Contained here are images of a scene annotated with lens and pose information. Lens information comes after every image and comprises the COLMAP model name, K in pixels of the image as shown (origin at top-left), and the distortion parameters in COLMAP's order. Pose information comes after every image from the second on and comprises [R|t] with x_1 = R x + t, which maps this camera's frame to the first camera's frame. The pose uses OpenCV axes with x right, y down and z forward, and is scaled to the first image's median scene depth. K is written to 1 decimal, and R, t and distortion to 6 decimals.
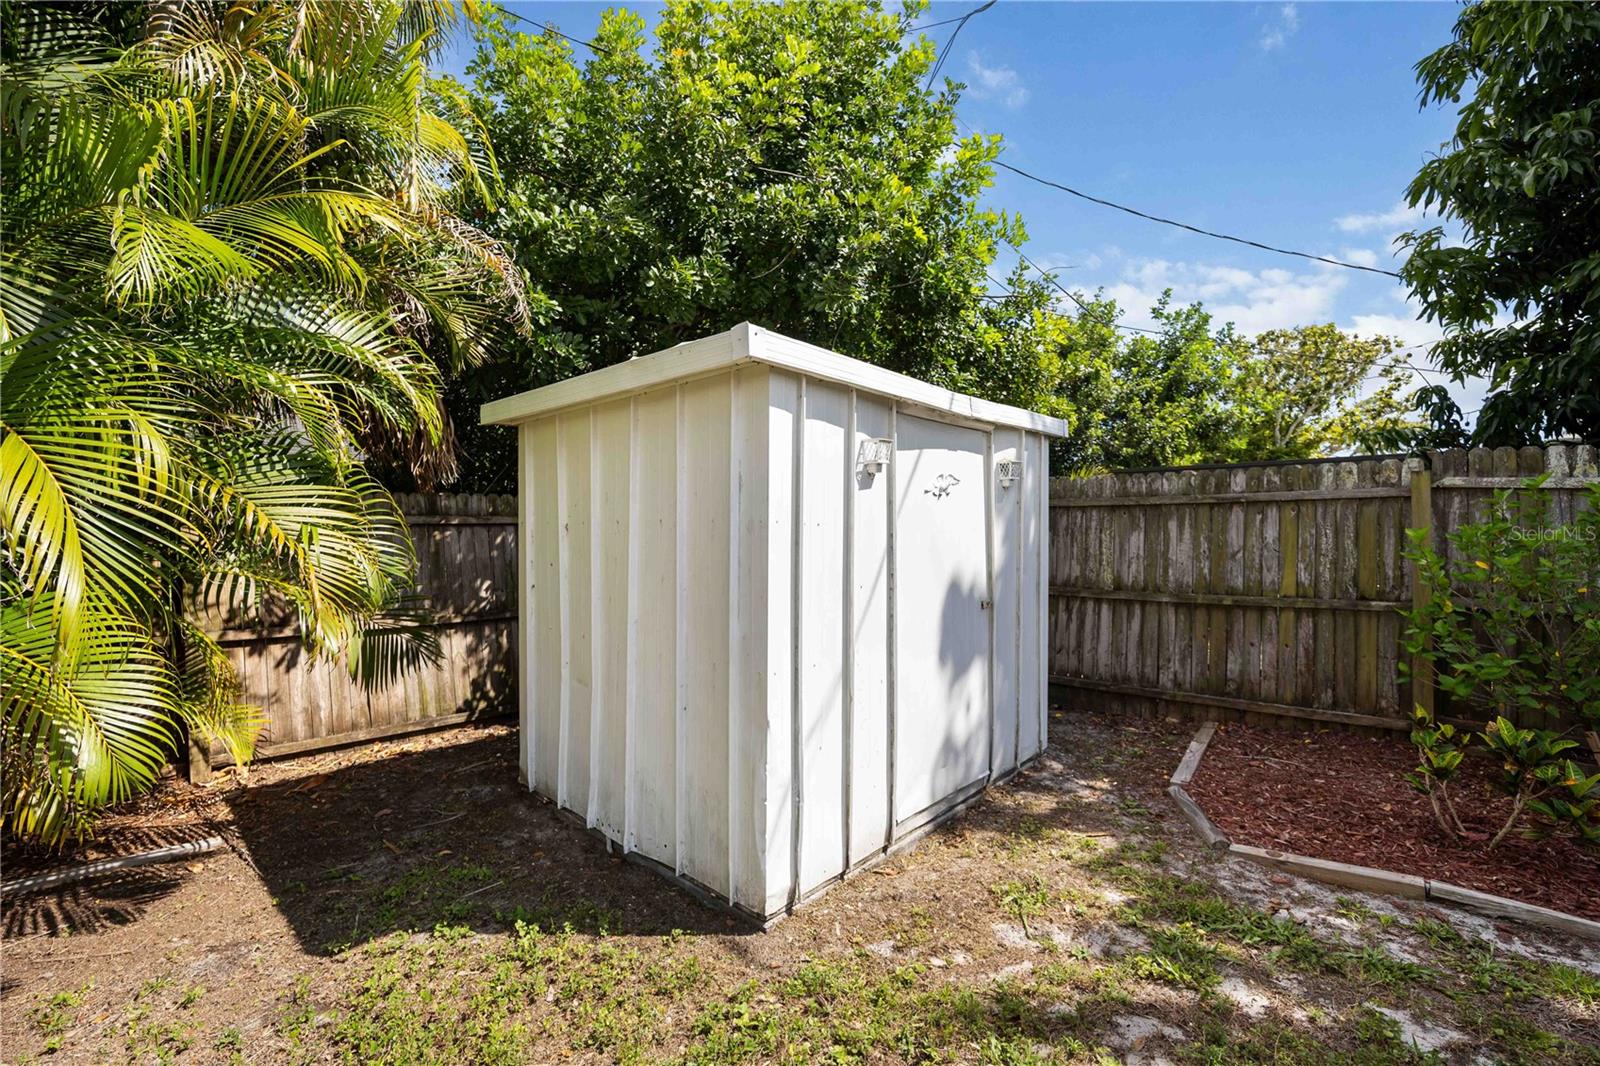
lens RADIAL K [[696.4, 0, 805.2], [0, 696.4, 551.3], [0, 0, 1]] dist [-0.019481, -0.000210]
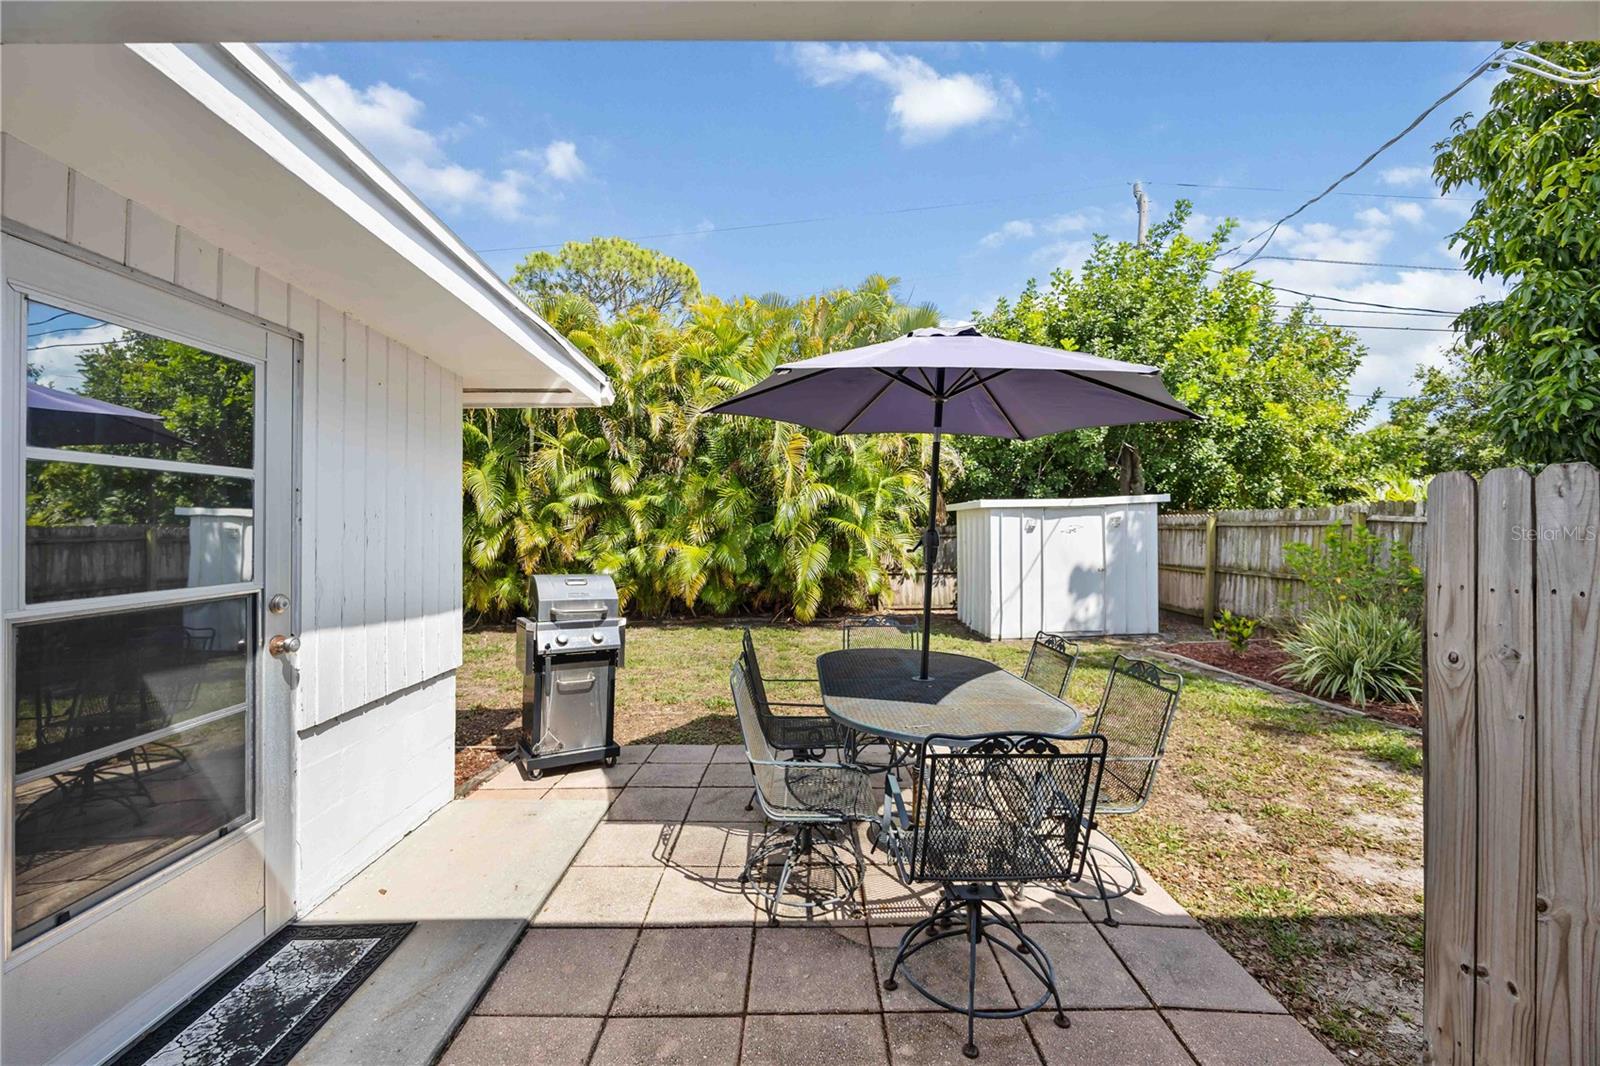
lens RADIAL K [[659.9, 0, 800.0], [0, 659.9, 533.0], [0, 0, 1]] dist [-0.000995, -0.000217]
pose [[0.683321, -0.005095, -0.730100, 1.191059], [0.002974, 0.999987, -0.004195, -0.054779], [0.730112, 0.000695, 0.683327, -1.469485]]
